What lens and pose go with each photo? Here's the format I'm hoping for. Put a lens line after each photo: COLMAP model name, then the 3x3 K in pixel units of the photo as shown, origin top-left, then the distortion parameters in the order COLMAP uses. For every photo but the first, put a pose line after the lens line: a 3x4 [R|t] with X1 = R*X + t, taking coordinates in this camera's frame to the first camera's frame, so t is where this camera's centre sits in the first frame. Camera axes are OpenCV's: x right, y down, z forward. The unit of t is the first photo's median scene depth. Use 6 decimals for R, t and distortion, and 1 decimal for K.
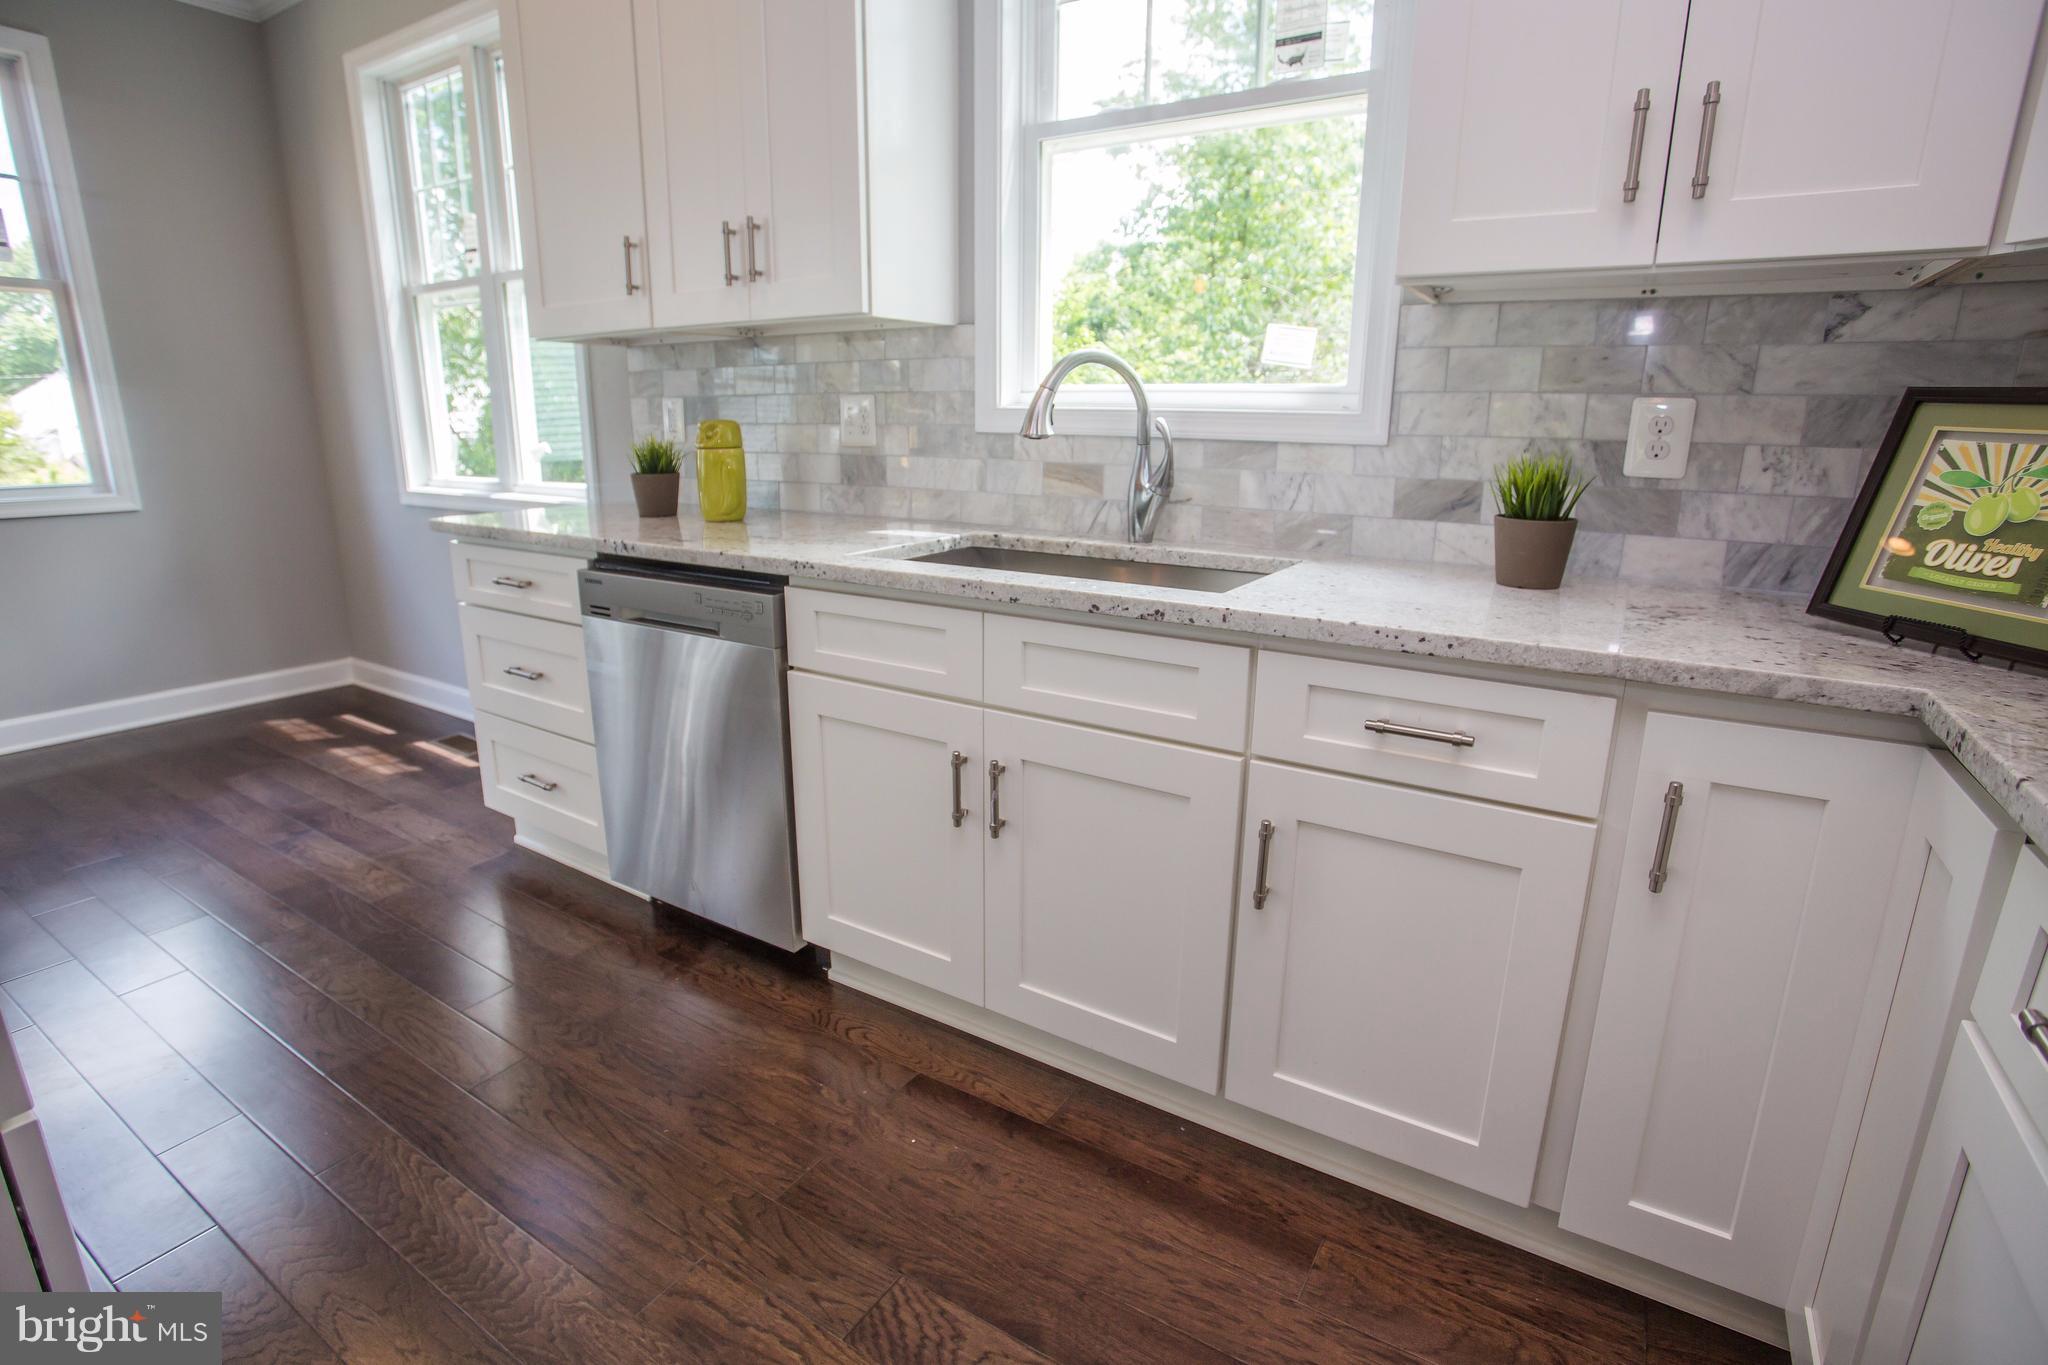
lens RADIAL K [[990.6, 0, 1028.3], [0, 990.6, 679.3], [0, 0, 1]] dist [-0.064781, 0.021724]
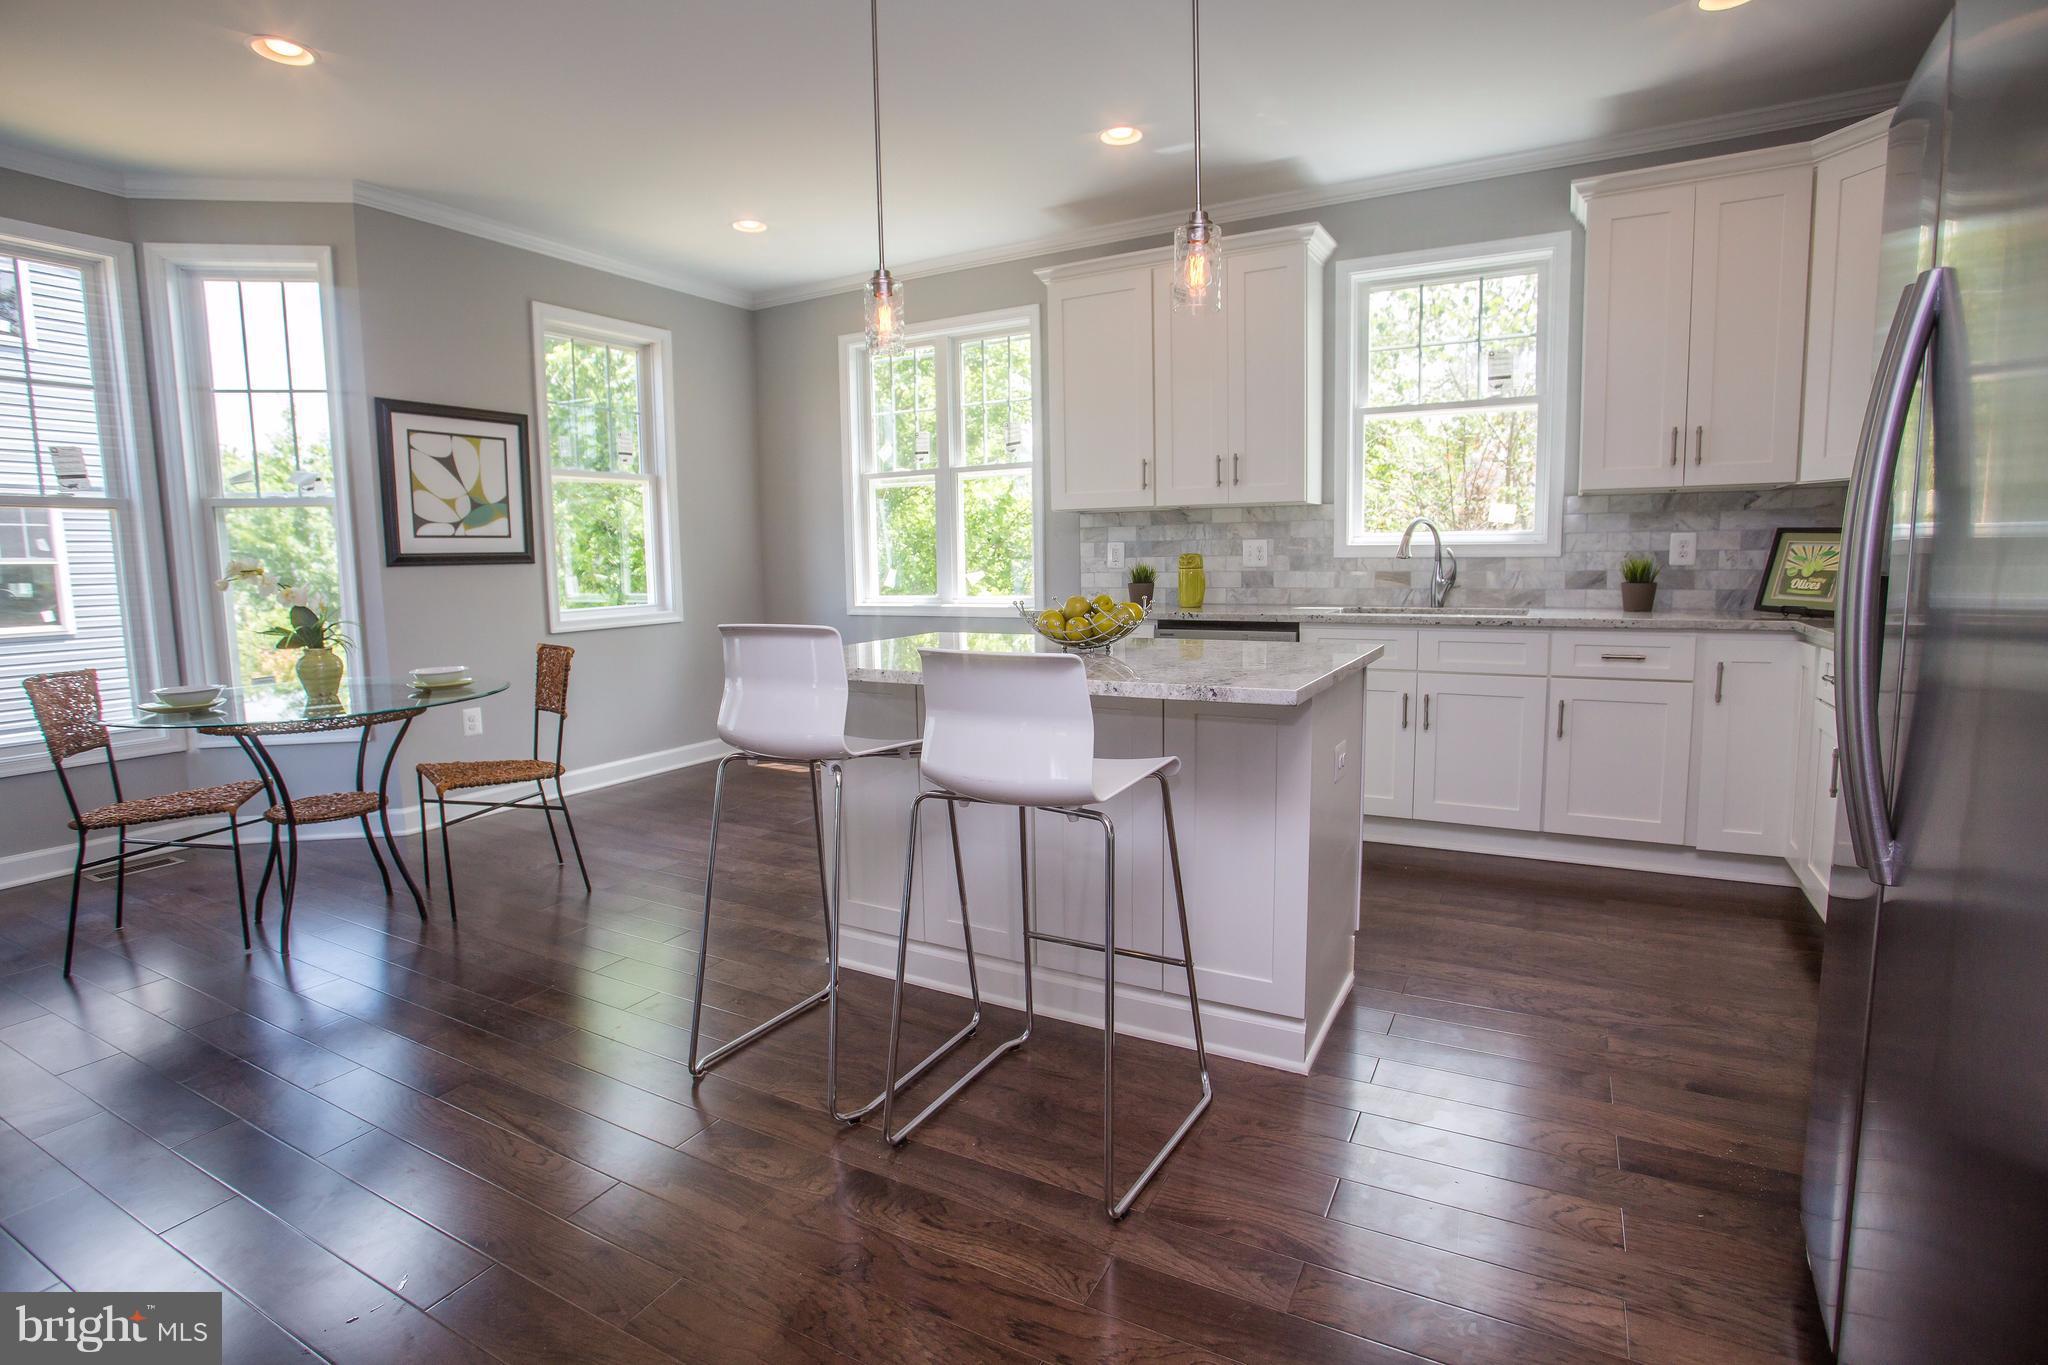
lens RADIAL K [[990.6, 0, 1037.8], [0, 990.6, 678.6], [0, 0, 1]] dist [-0.064781, 0.021724]
pose [[0.997628, -0.033288, 0.060246, -0.888582], [0.041314, 0.989666, -0.137312, 0.267674], [-0.055052, 0.139475, 0.988694, -1.000026]]
